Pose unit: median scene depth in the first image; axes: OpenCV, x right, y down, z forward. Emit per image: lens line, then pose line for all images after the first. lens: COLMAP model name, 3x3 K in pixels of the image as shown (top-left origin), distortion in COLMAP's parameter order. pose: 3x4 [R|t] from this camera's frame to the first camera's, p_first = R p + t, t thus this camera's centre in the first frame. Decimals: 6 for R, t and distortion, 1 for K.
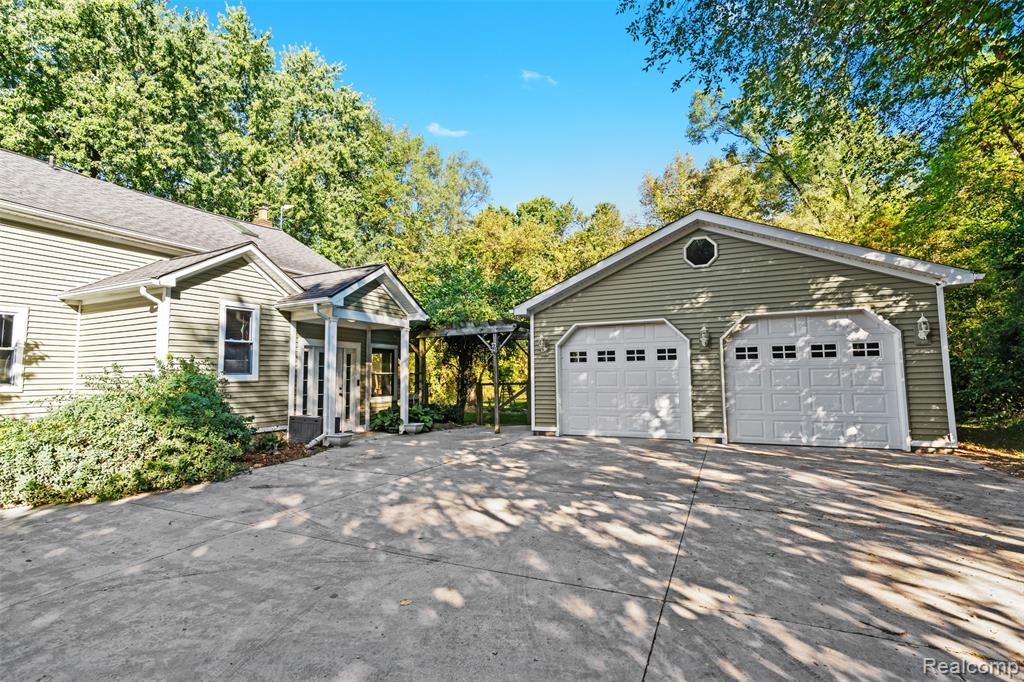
lens RADIAL K [[470.1, 0, 517.9], [0, 470.1, 337.0], [0, 0, 1]] dist [-0.011016, -0.000896]
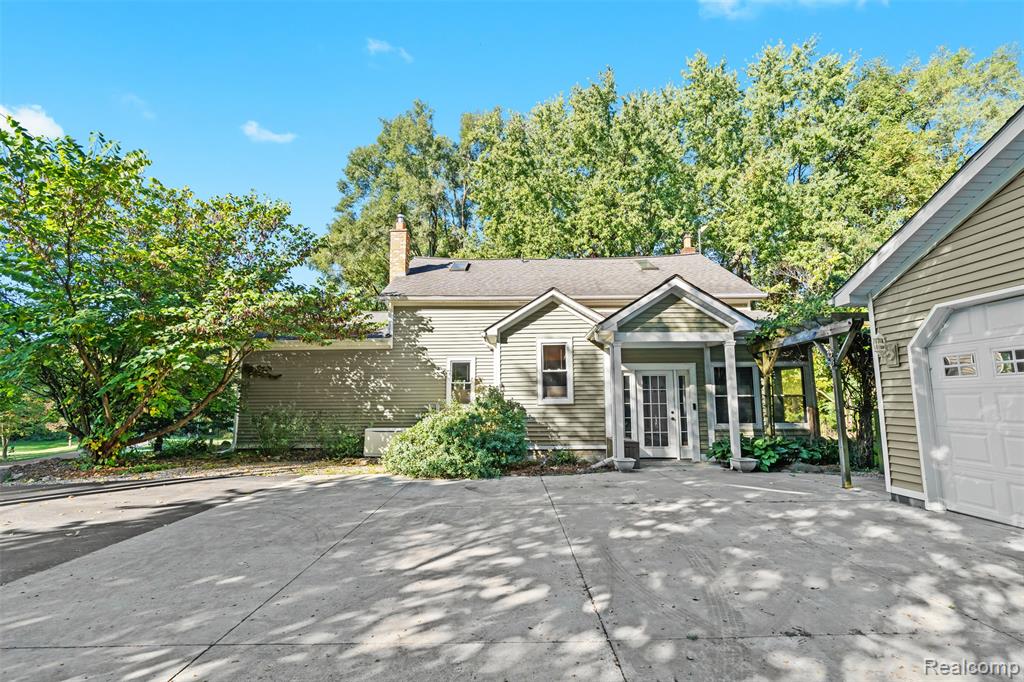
lens RADIAL K [[470.1, 0, 510.1], [0, 470.1, 351.2], [0, 0, 1]] dist [-0.011016, -0.000896]
pose [[0.415523, -0.086240, -0.905485, 0.357588], [0.078400, 0.995186, -0.058806, 0.015983], [0.906198, -0.046555, 0.420284, 0.302474]]
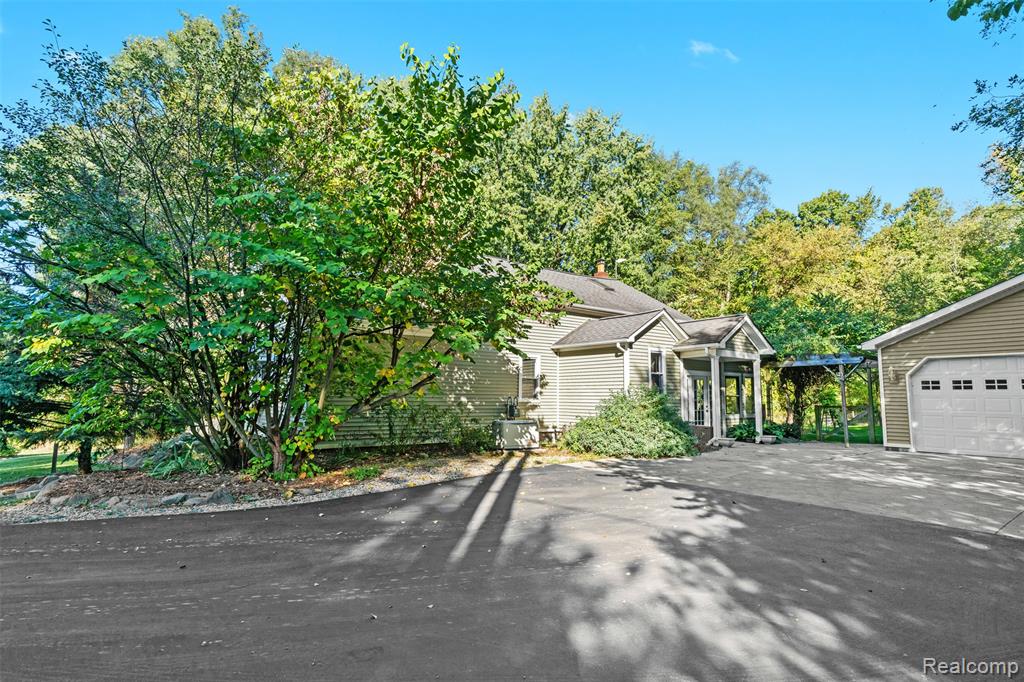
lens RADIAL K [[518.8, 0, 510.3], [0, 518.8, 335.8], [0, 0, 1]] dist [-0.001637, 0.000432]
pose [[0.882658, -0.033857, -0.468795, -0.170068], [0.016897, 0.999043, -0.040339, -0.041637], [0.469712, 0.027685, 0.882386, -0.572086]]
